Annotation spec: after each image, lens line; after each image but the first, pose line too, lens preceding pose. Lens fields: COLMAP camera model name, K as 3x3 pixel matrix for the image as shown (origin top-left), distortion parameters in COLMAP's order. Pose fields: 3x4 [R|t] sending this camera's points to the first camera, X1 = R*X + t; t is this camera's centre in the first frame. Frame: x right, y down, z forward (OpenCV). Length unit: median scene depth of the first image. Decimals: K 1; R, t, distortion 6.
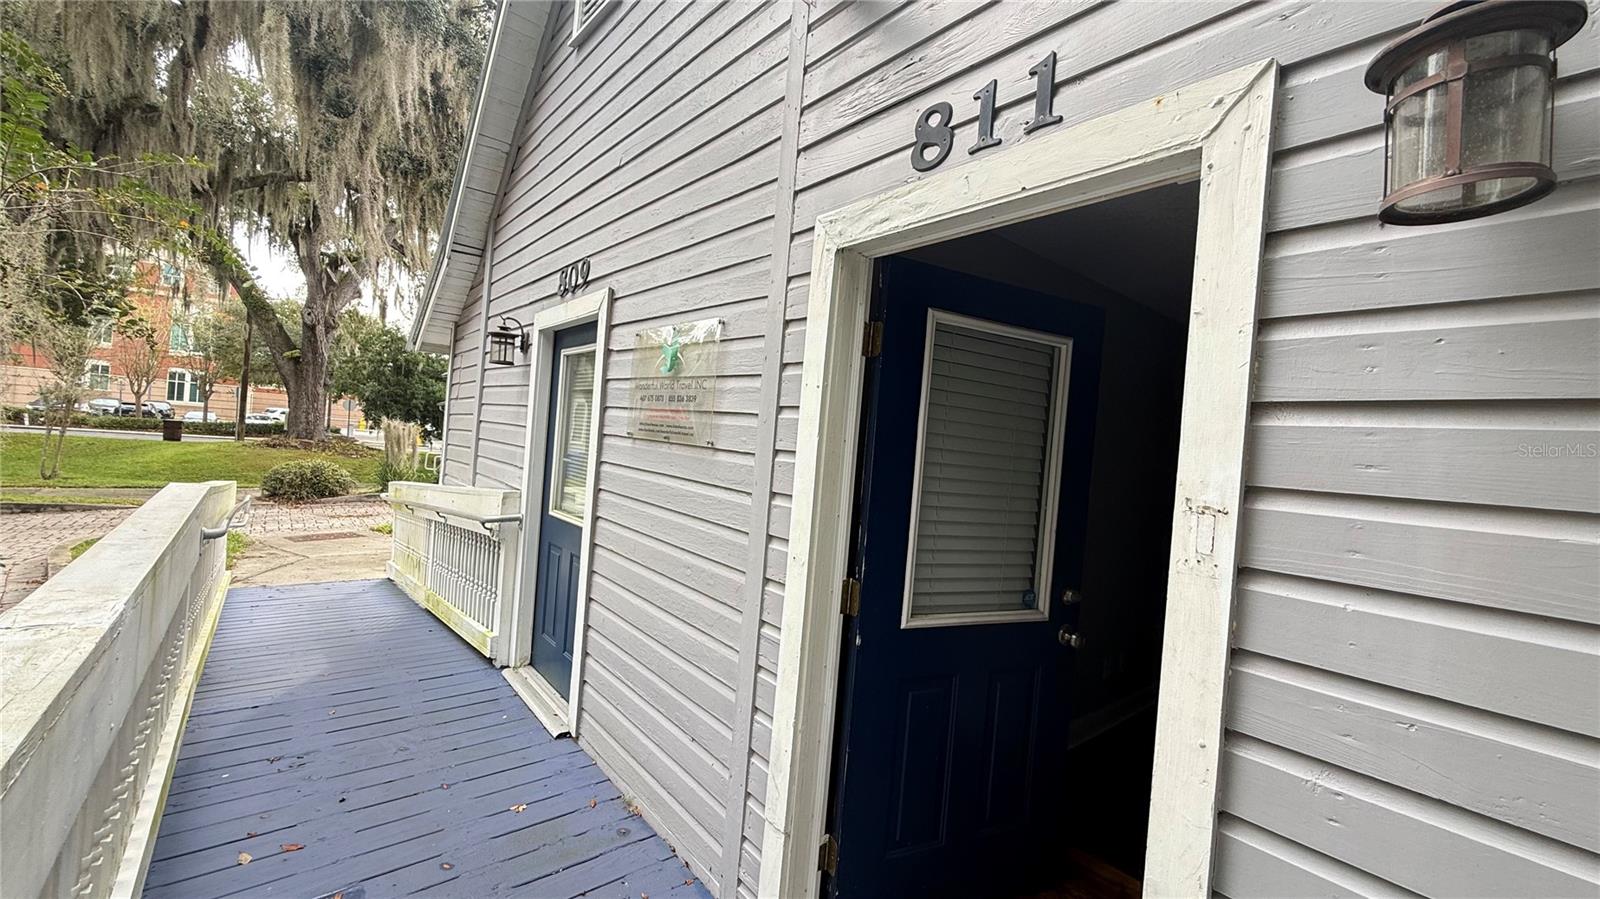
lens RADIAL K [[641.8, 0, 795.2], [0, 641.8, 452.4], [0, 0, 1]] dist [-0.001038, 0.000408]
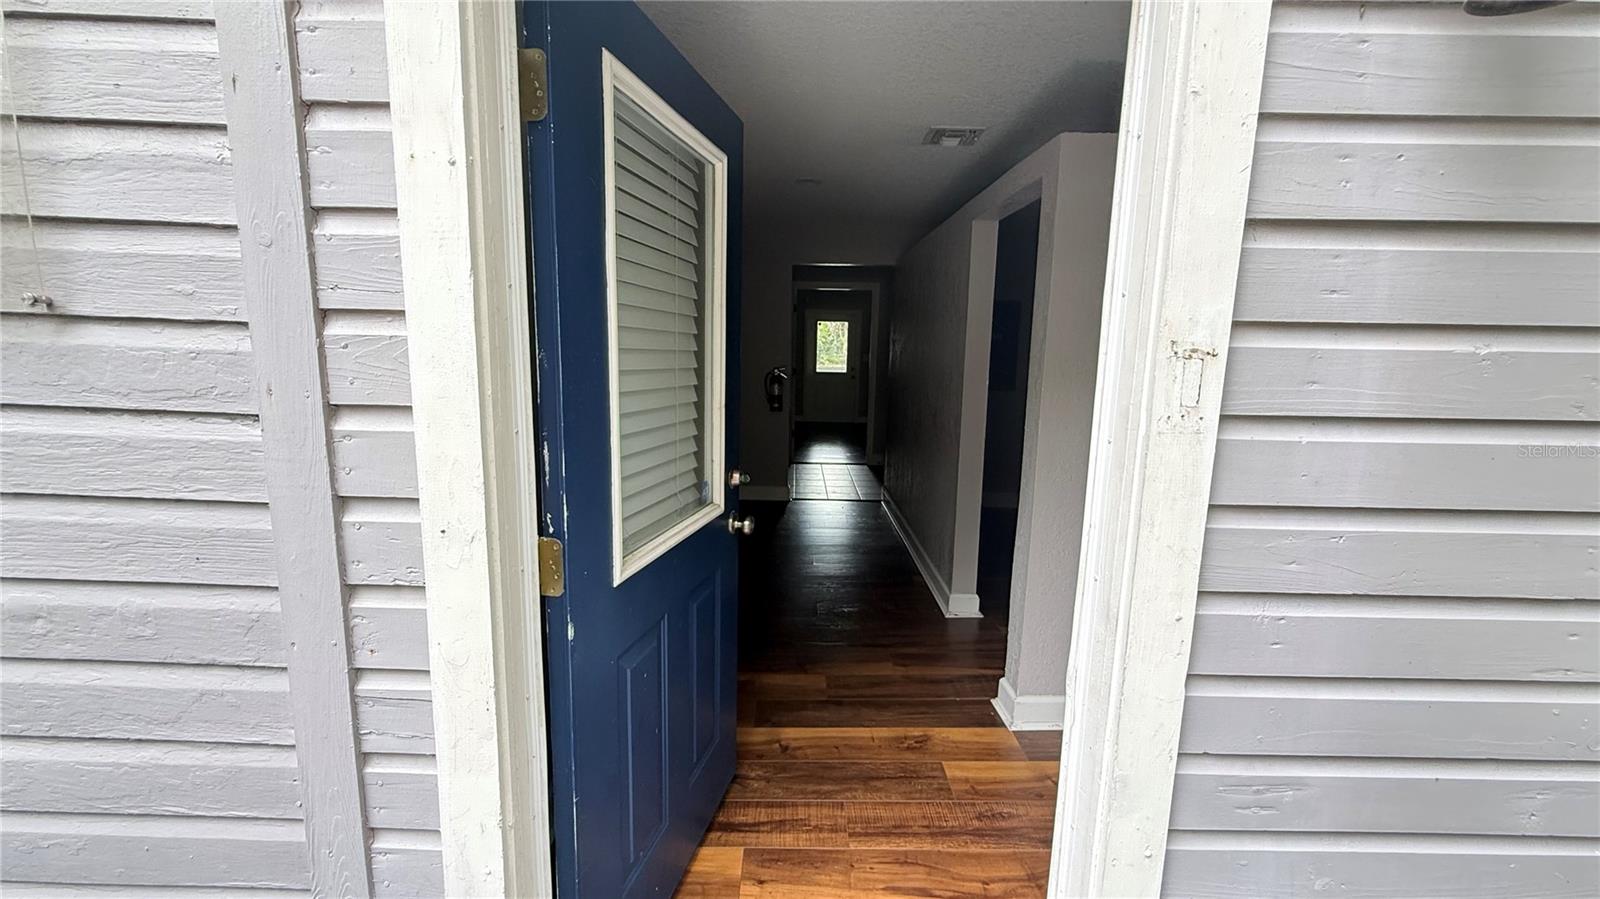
lens RADIAL K [[641.8, 0, 795.2], [0, 641.8, 452.4], [0, 0, 1]] dist [-0.001038, 0.000408]
pose [[0.634990, -0.191495, 0.748410, -0.173566], [0.037748, 0.975324, 0.217528, 0.007919], [-0.771598, -0.109877, 0.626549, 0.457706]]
